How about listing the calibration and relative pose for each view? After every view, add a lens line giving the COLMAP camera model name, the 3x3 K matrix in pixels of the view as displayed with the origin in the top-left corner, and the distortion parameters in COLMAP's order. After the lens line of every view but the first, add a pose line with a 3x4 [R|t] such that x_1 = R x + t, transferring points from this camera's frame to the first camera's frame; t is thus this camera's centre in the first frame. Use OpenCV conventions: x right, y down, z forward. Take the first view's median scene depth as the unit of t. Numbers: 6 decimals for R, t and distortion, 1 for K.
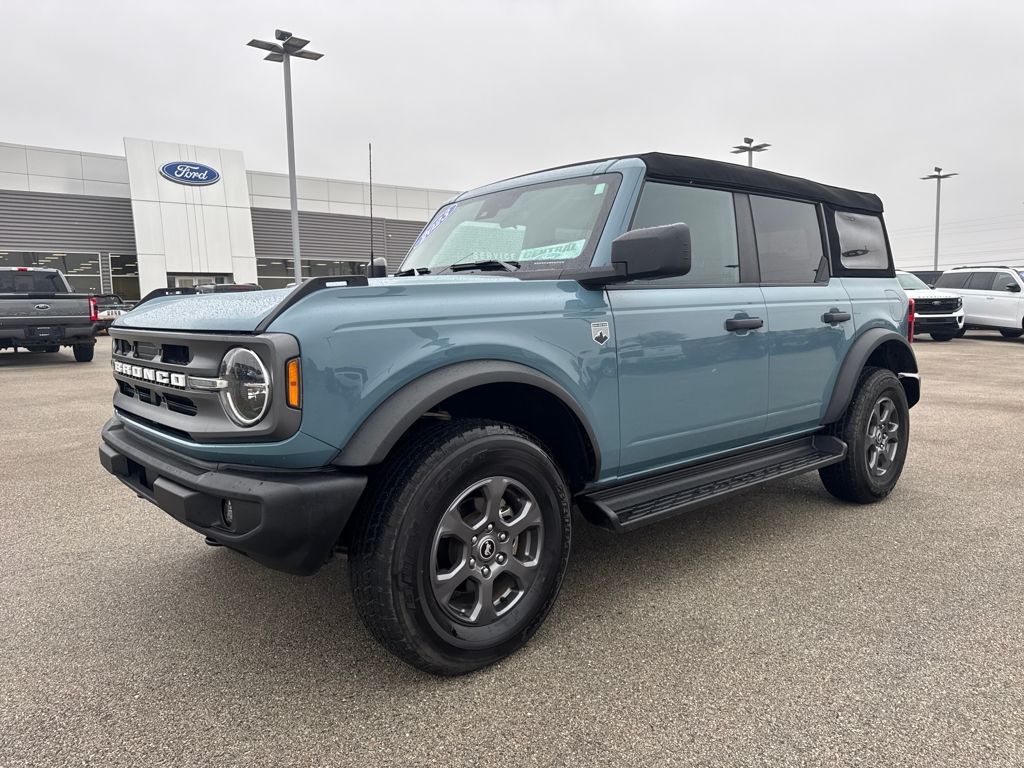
lens RADIAL K [[746.9, 0, 514.0], [0, 746.9, 387.1], [0, 0, 1]] dist [0.002592, 0.004254]
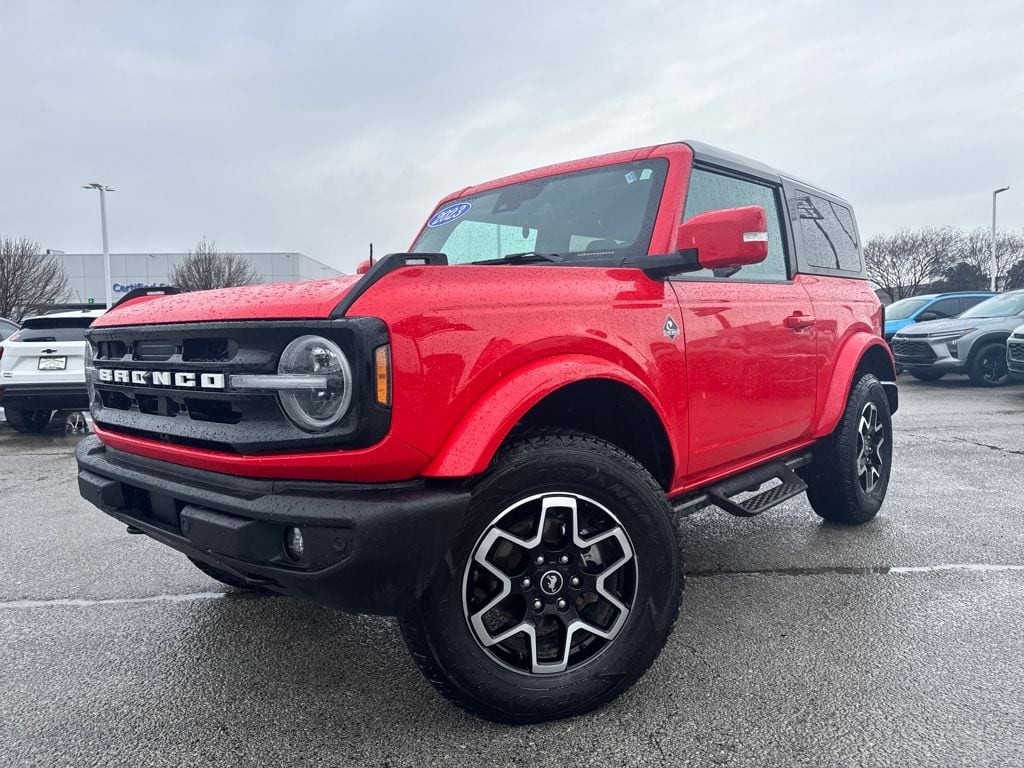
lens RADIAL K [[746.9, 0, 514.0], [0, 746.9, 387.1], [0, 0, 1]] dist [0.002592, 0.004254]
pose [[0.992845, -0.021652, 0.117428, -0.176563], [0.025914, 0.999055, -0.034896, 0.027528], [-0.116561, 0.037689, 0.992468, 0.123305]]
